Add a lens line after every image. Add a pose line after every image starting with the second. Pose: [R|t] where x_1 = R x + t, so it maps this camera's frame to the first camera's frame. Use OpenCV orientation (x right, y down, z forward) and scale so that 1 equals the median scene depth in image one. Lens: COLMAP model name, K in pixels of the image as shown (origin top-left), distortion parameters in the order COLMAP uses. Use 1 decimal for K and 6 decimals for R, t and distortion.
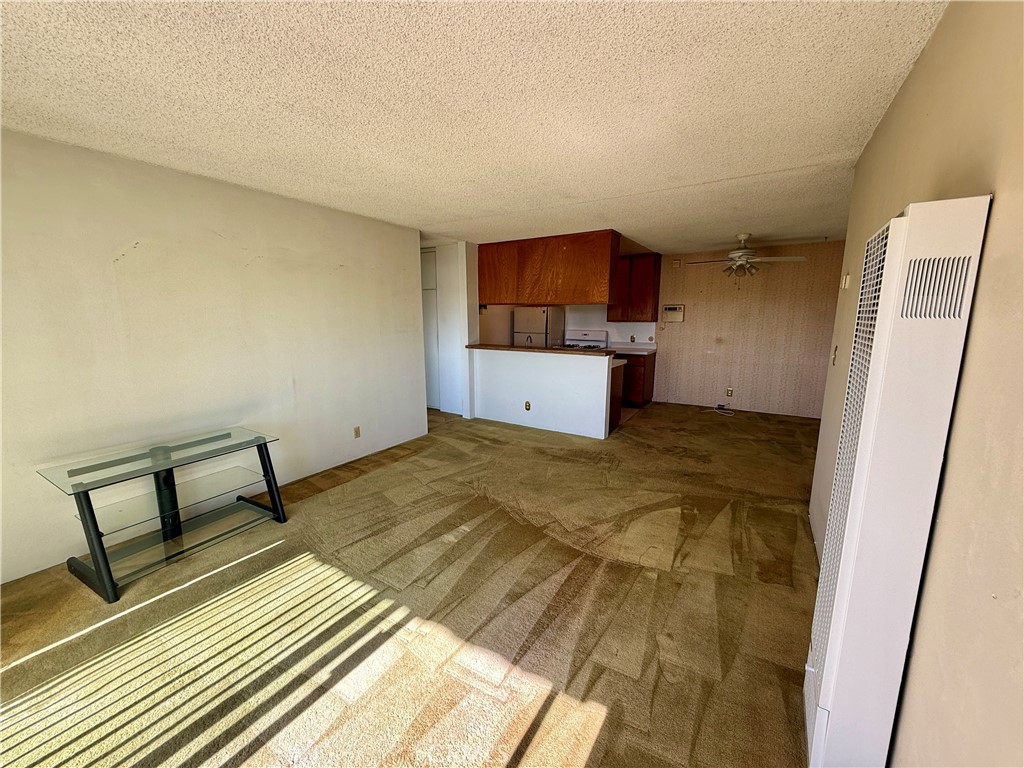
lens RADIAL K [[407.4, 0, 510.8], [0, 407.4, 383.2], [0, 0, 1]] dist [-0.000624, 0.000036]
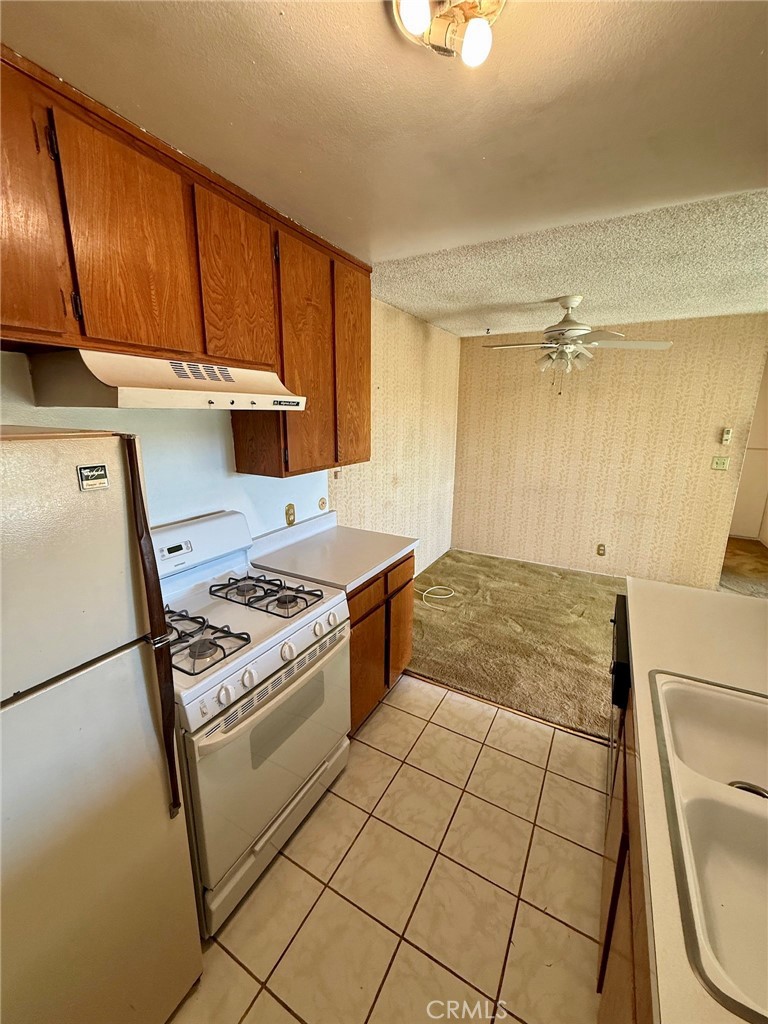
lens RADIAL K [[407.4, 0, 384.0], [0, 407.4, 512.0], [0, 0, 1]] dist [-0.000624, 0.000036]
pose [[-0.057106, -0.237687, 0.969662, -0.054523], [0.158625, 0.956749, 0.243864, -0.310774], [-0.985686, 0.167739, -0.016933, 1.594777]]
